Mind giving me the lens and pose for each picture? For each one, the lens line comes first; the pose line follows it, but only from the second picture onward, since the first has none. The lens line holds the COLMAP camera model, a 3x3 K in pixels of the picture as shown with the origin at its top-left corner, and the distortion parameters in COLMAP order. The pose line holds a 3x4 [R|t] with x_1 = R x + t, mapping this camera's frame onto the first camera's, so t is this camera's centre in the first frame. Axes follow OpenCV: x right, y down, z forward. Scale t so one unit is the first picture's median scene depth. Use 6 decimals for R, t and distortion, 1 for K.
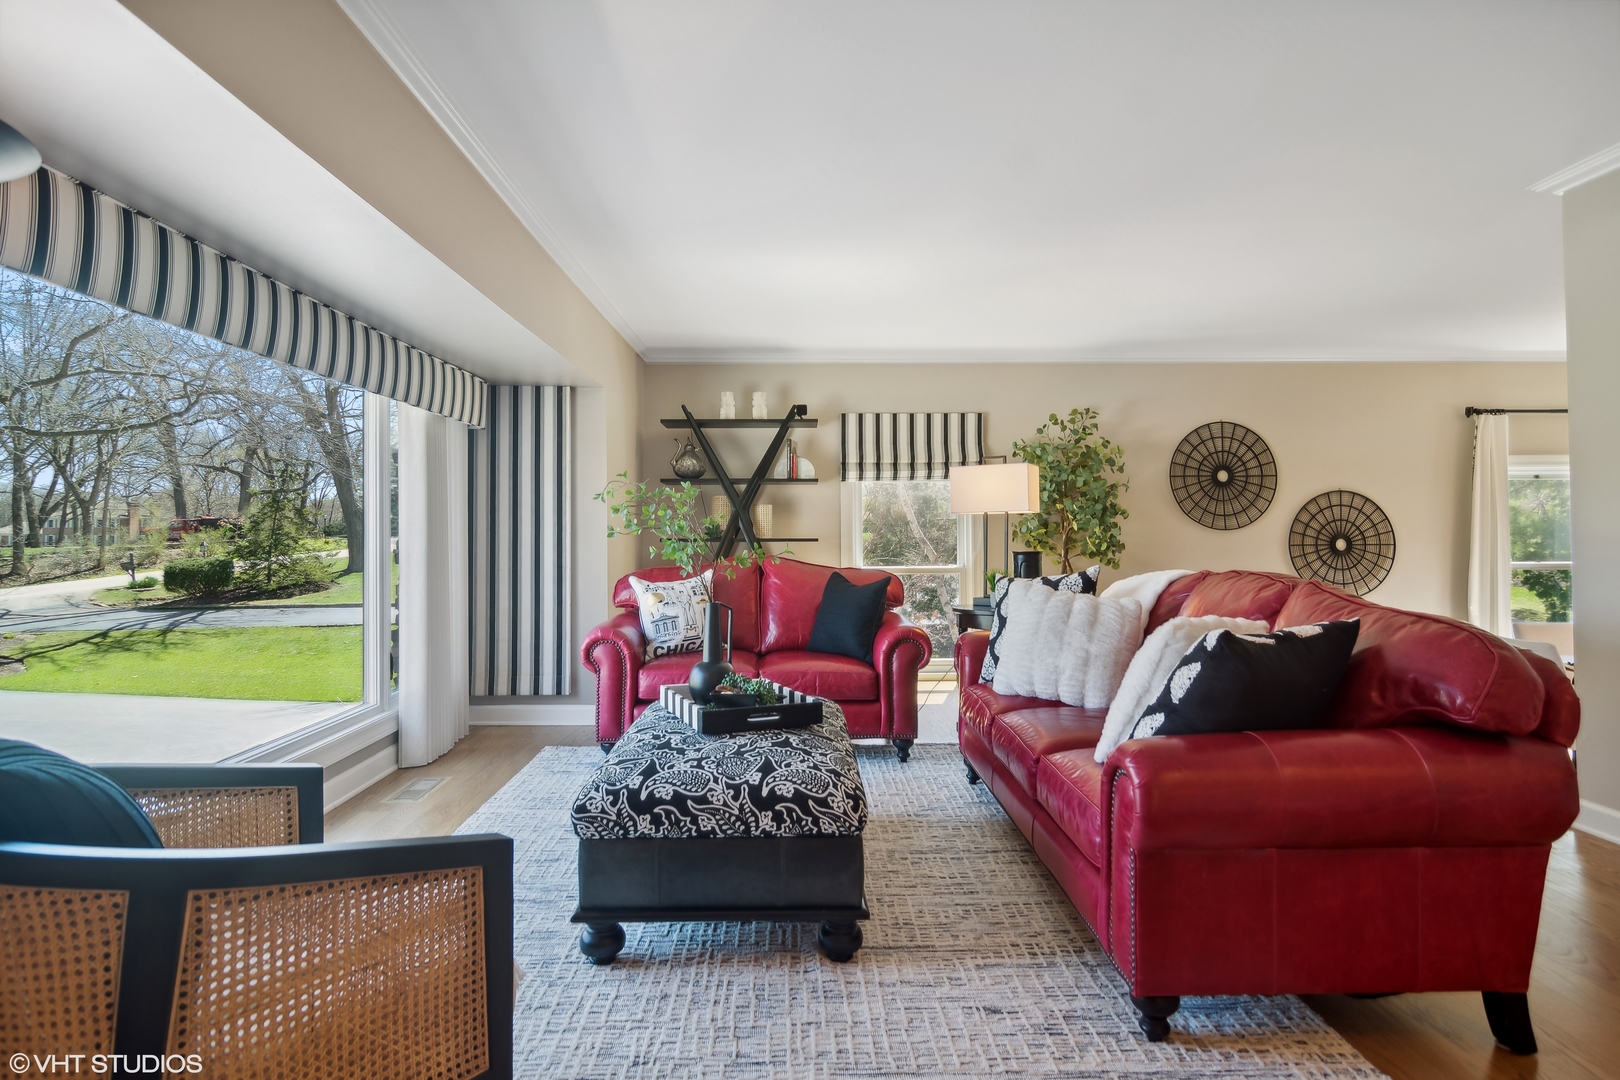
lens RADIAL K [[880.1, 0, 811.1], [0, 880.1, 539.4], [0, 0, 1]] dist [-0.001184, 0.002815]
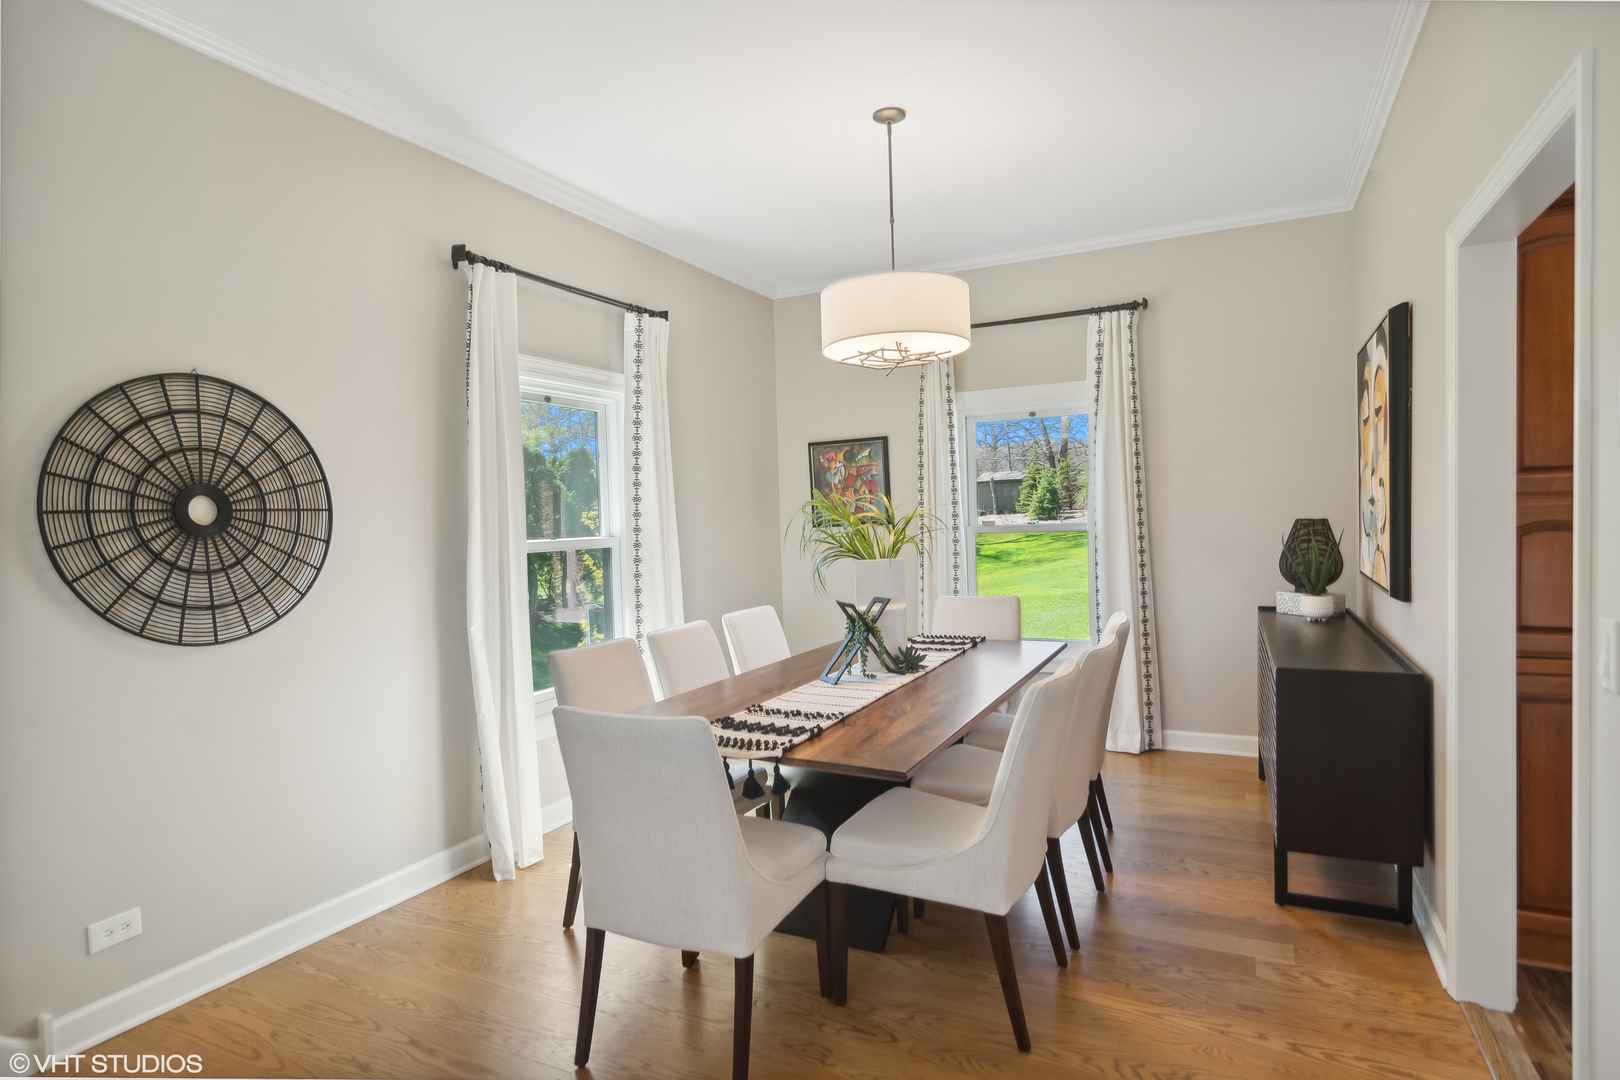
lens RADIAL K [[880.1, 0, 811.6], [0, 880.1, 538.7], [0, 0, 1]] dist [-0.001184, 0.002815]
pose [[0.471555, -0.031344, 0.881280, 0.379040], [0.018039, 0.999502, 0.025897, 0.013517], [-0.881652, 0.003685, 0.471885, 0.565445]]
